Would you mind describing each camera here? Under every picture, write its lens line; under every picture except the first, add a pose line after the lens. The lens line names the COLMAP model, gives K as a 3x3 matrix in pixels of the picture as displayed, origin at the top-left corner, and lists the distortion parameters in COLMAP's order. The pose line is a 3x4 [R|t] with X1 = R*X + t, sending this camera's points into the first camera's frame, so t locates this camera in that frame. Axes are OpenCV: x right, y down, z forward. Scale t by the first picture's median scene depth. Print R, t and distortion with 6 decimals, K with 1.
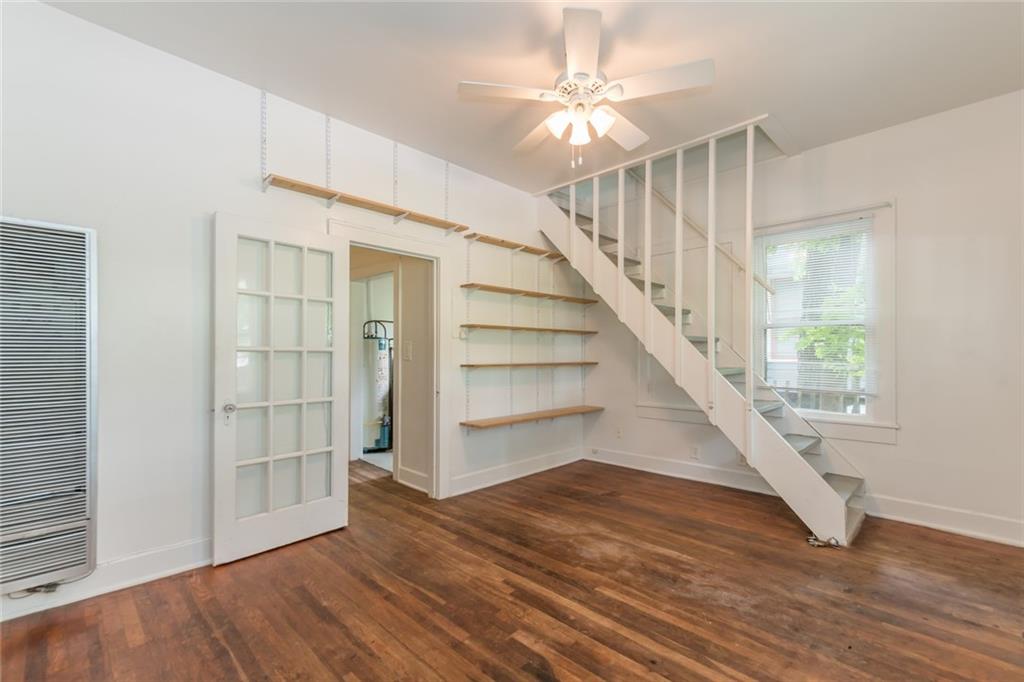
lens RADIAL K [[449.8, 0, 511.2], [0, 449.8, 352.4], [0, 0, 1]] dist [0.007614, 0.000057]
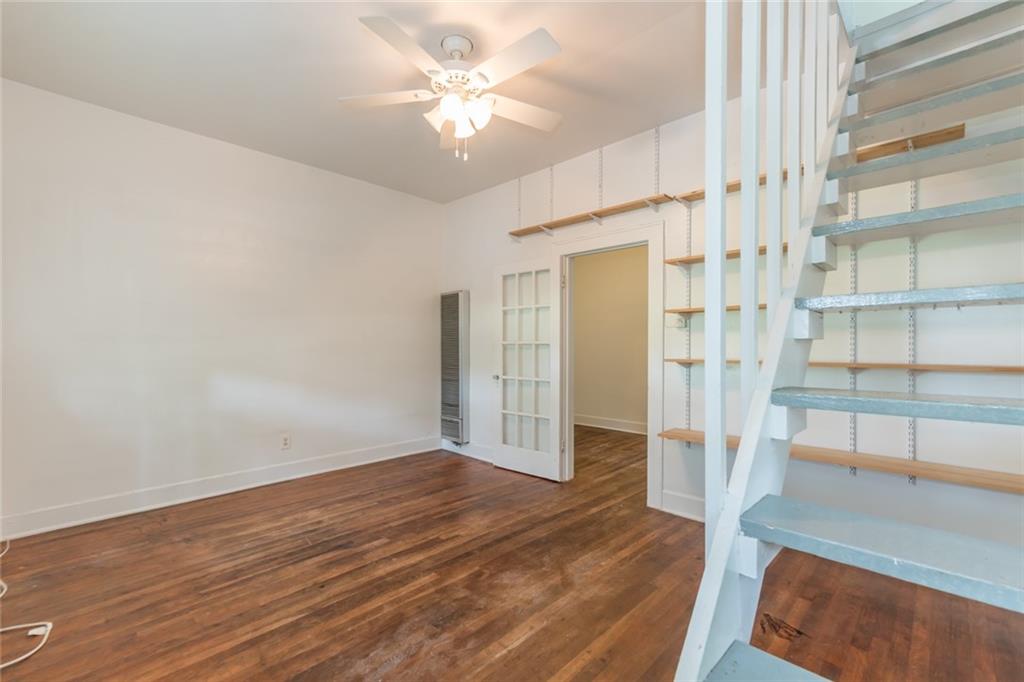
lens RADIAL K [[445.8, 0, 509.4], [0, 445.8, 346.7], [0, 0, 1]] dist [0.002908, -0.000011]
pose [[-0.000434, 0.003166, -0.999995, 1.148347], [0.000693, 0.999995, 0.003166, 0.002818], [1.000000, -0.000692, -0.000436, 1.116348]]
